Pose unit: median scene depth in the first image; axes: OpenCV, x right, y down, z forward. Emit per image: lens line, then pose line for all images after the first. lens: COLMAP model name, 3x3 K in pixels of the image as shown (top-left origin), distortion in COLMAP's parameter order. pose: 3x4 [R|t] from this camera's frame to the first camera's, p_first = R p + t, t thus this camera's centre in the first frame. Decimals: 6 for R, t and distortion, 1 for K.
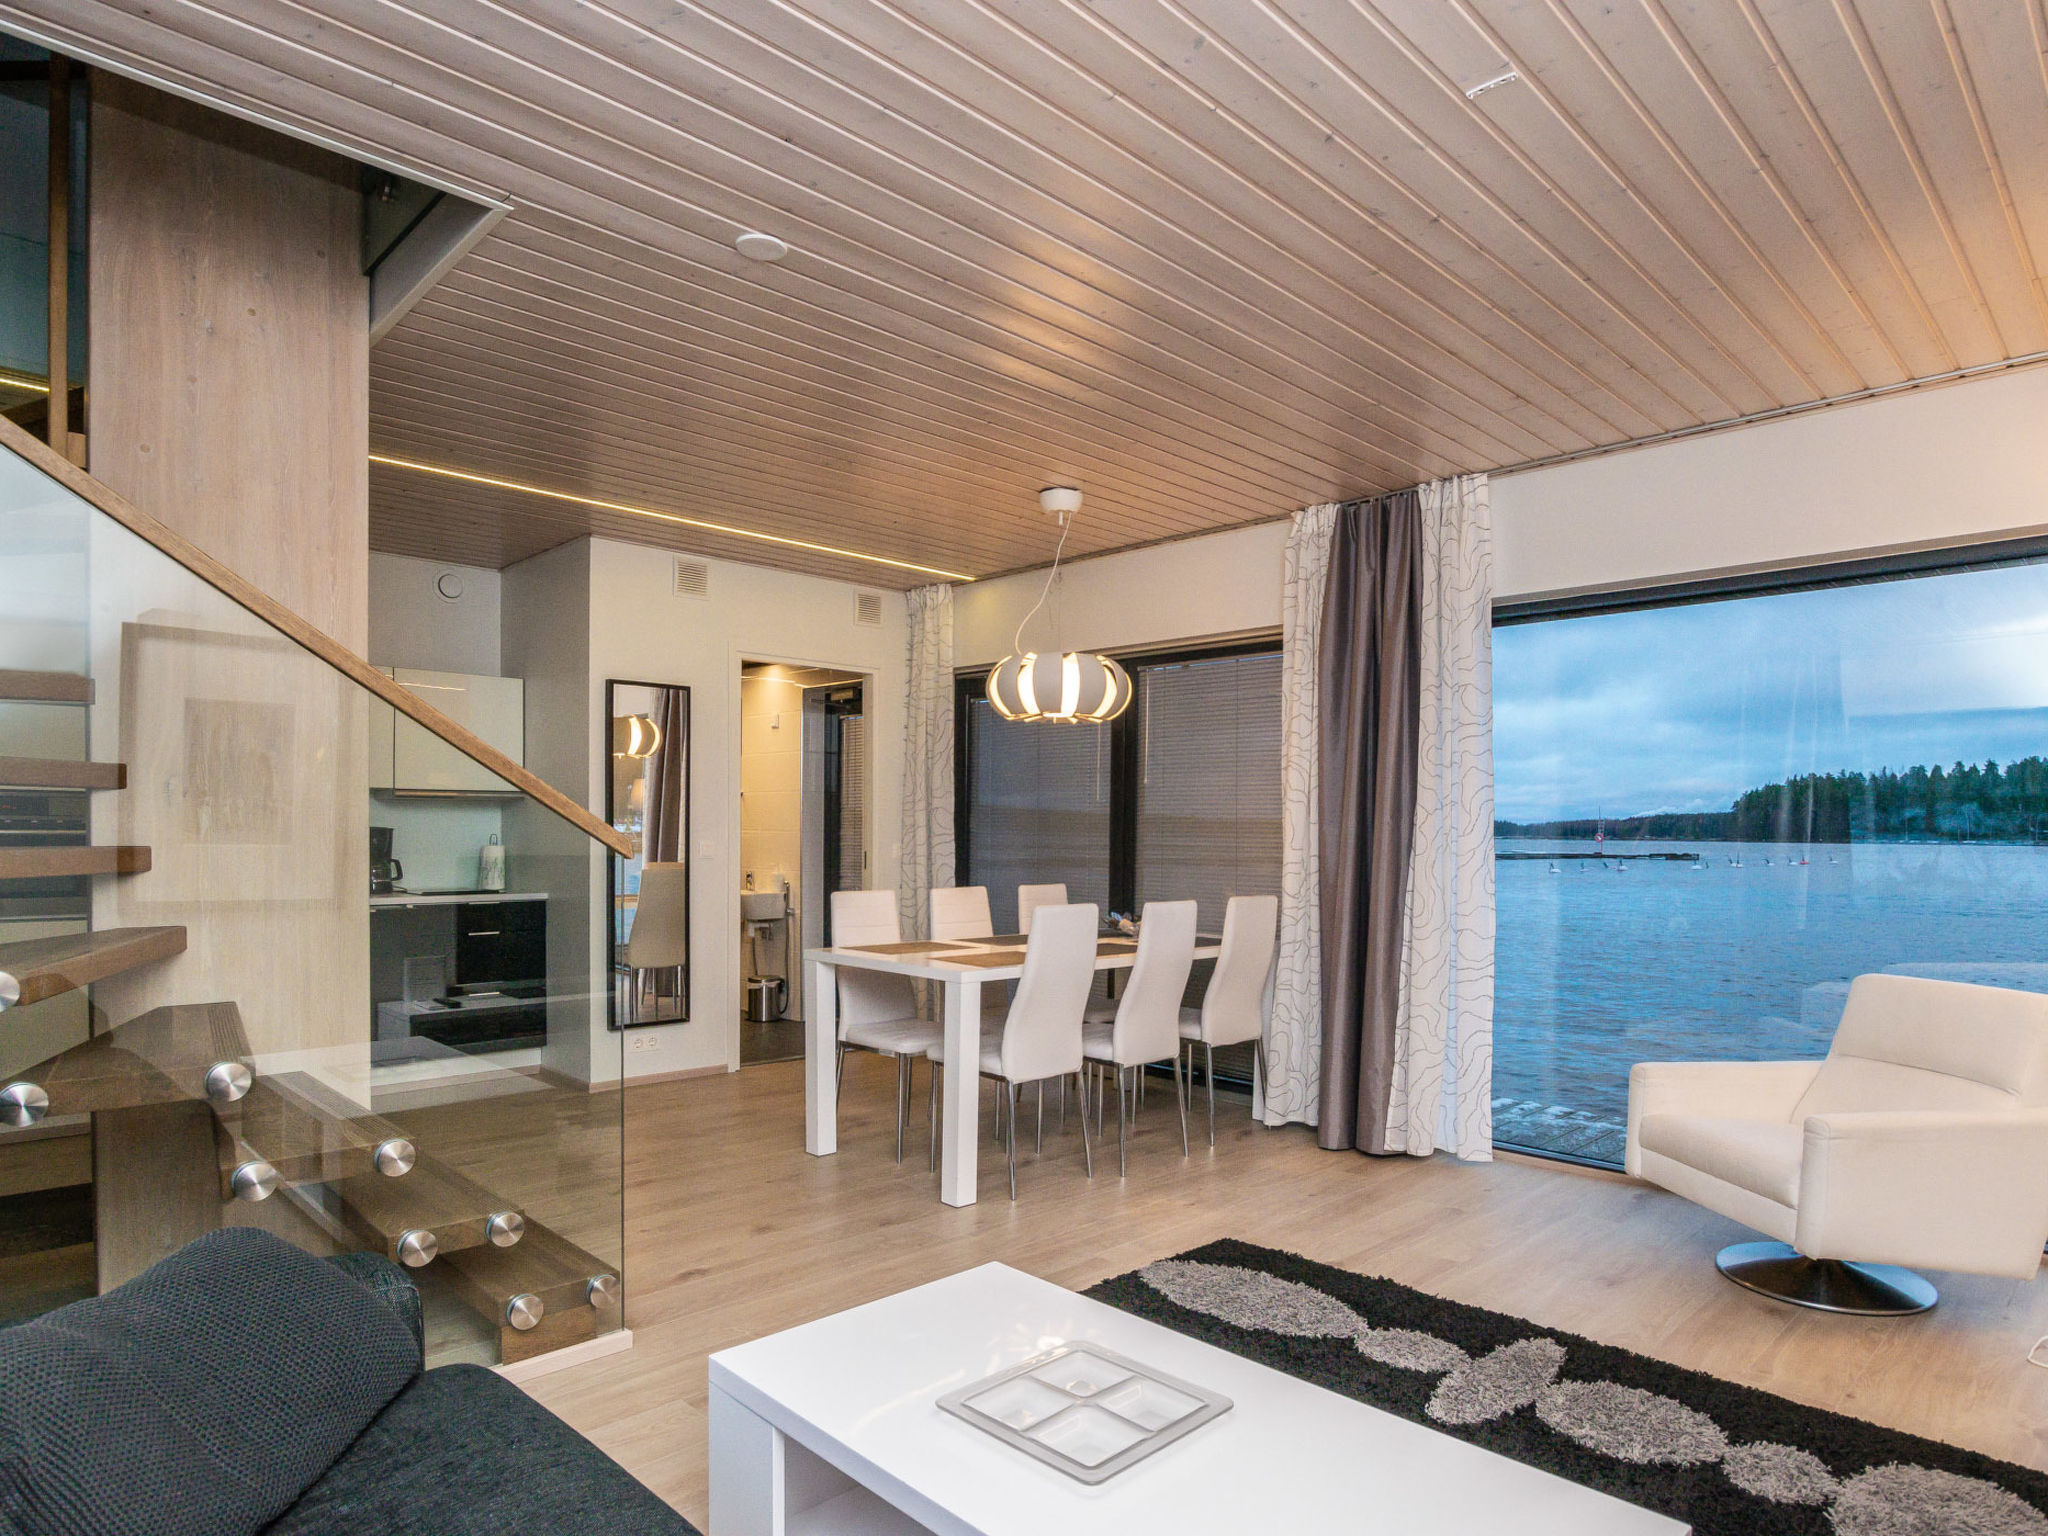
lens RADIAL K [[1197.0, 0, 1024.1], [0, 1197.0, 866.7], [0, 0, 1]] dist [-0.001162, -0.000007]
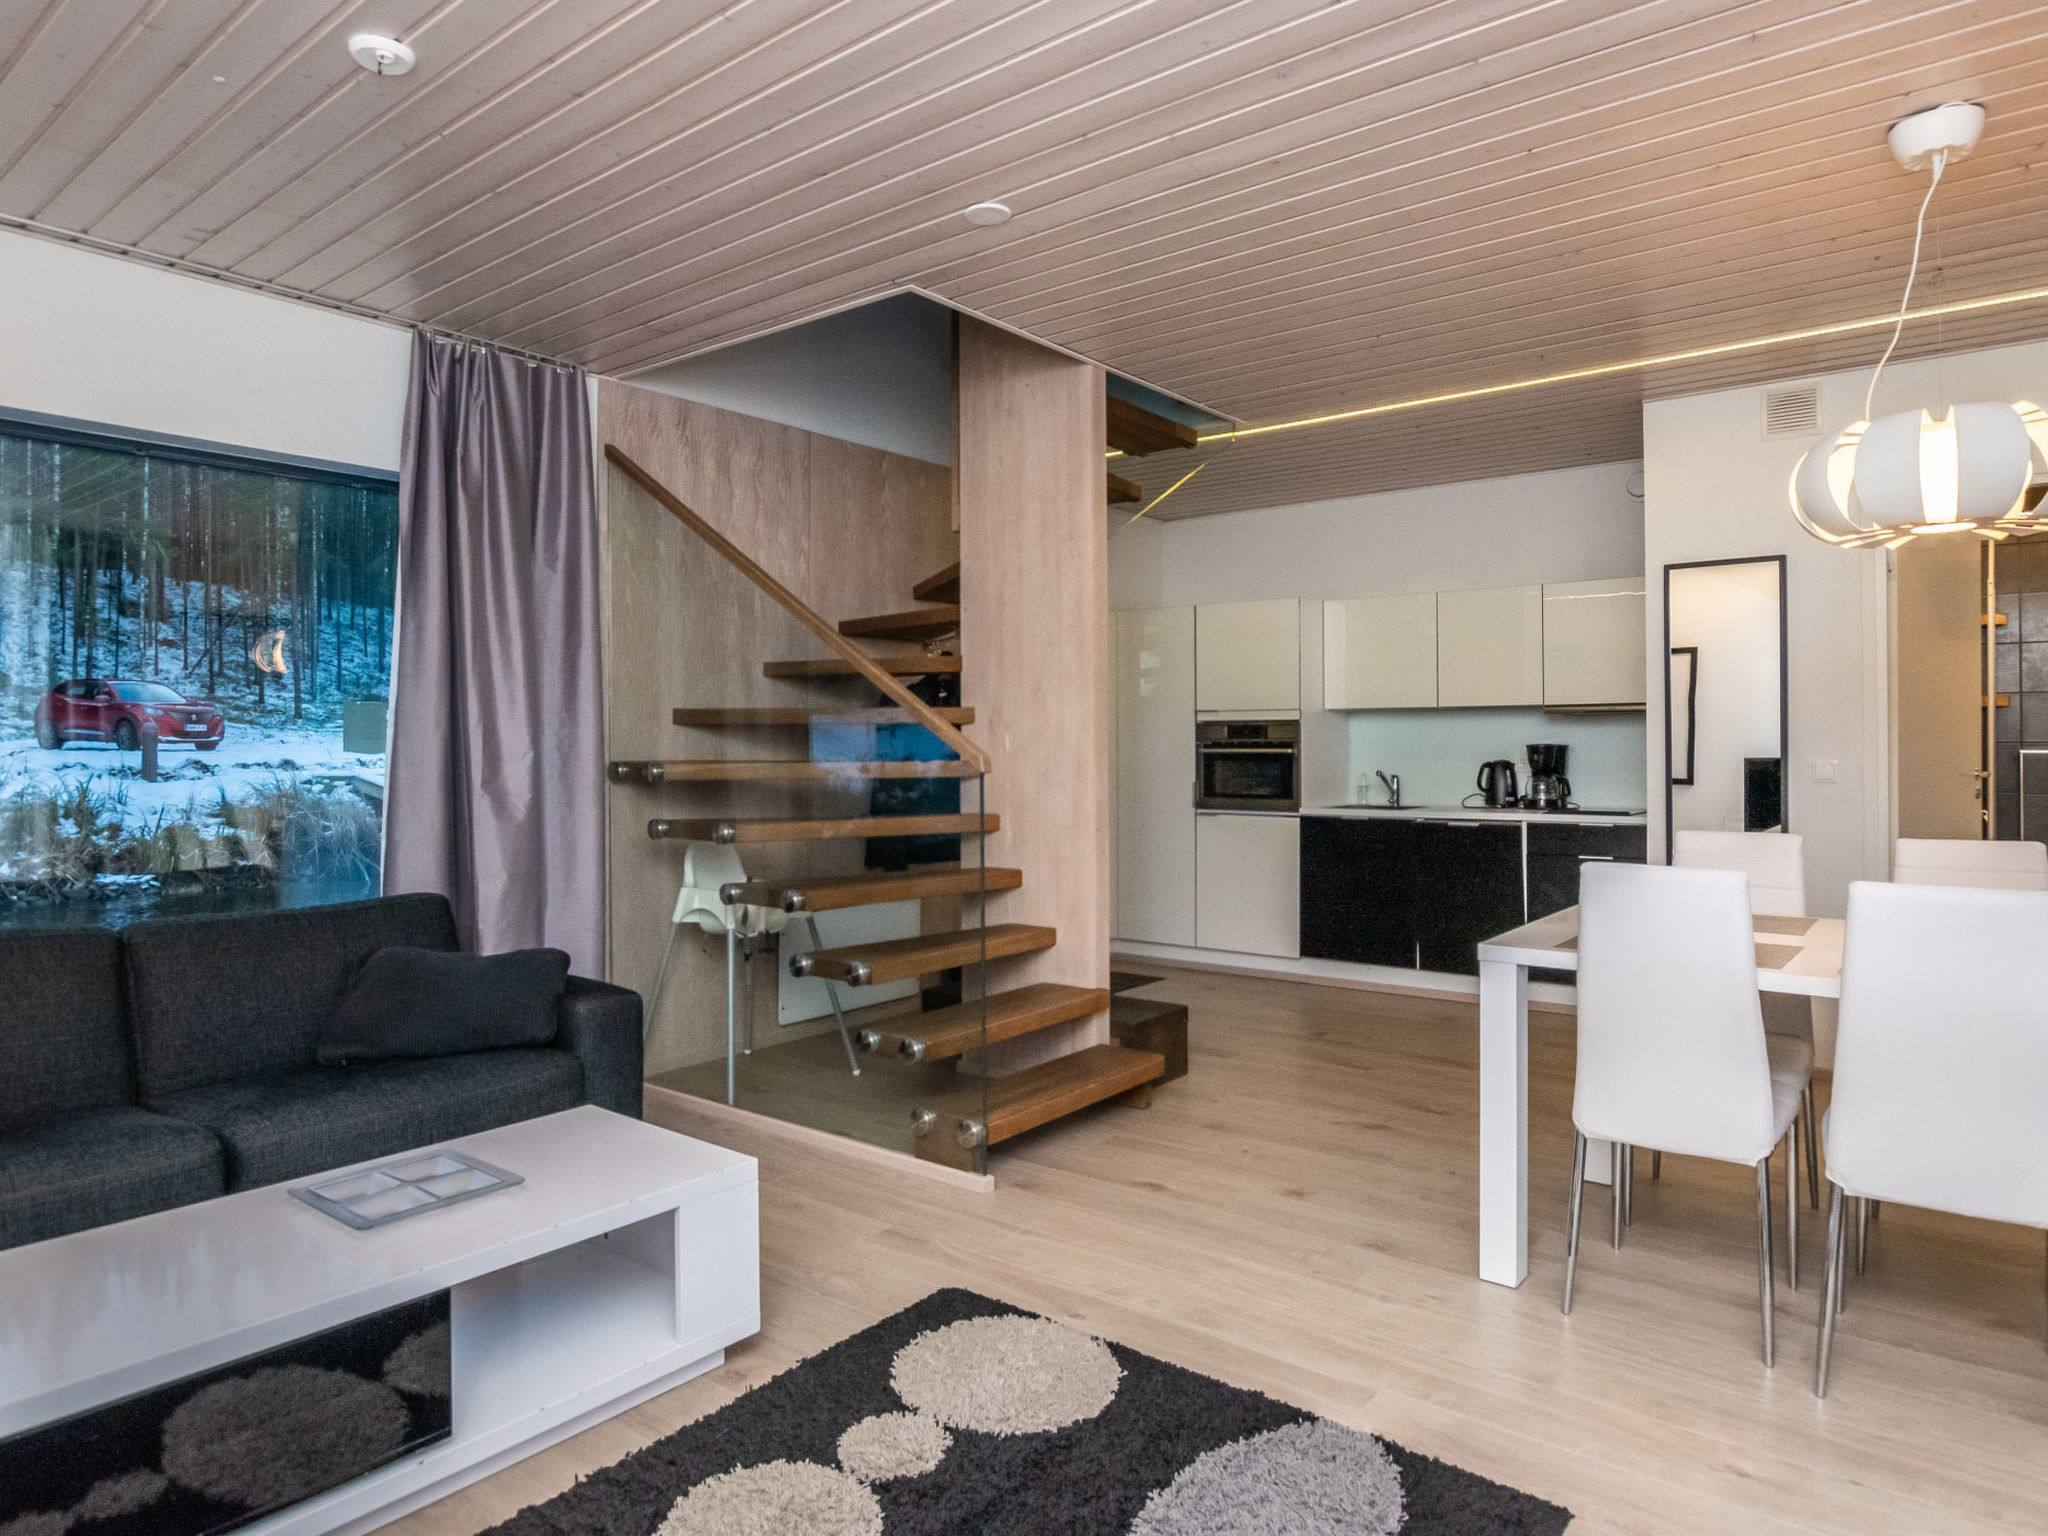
lens RADIAL K [[1233.2, 0, 1023.5], [0, 1233.2, 721.6], [0, 0, 1]] dist [-0.004684, -0.000952]
pose [[0.137126, -0.027579, -0.990170, 0.617355], [-0.025415, 0.999185, -0.031350, -0.011728], [0.990227, 0.029464, 0.136314, 0.614561]]
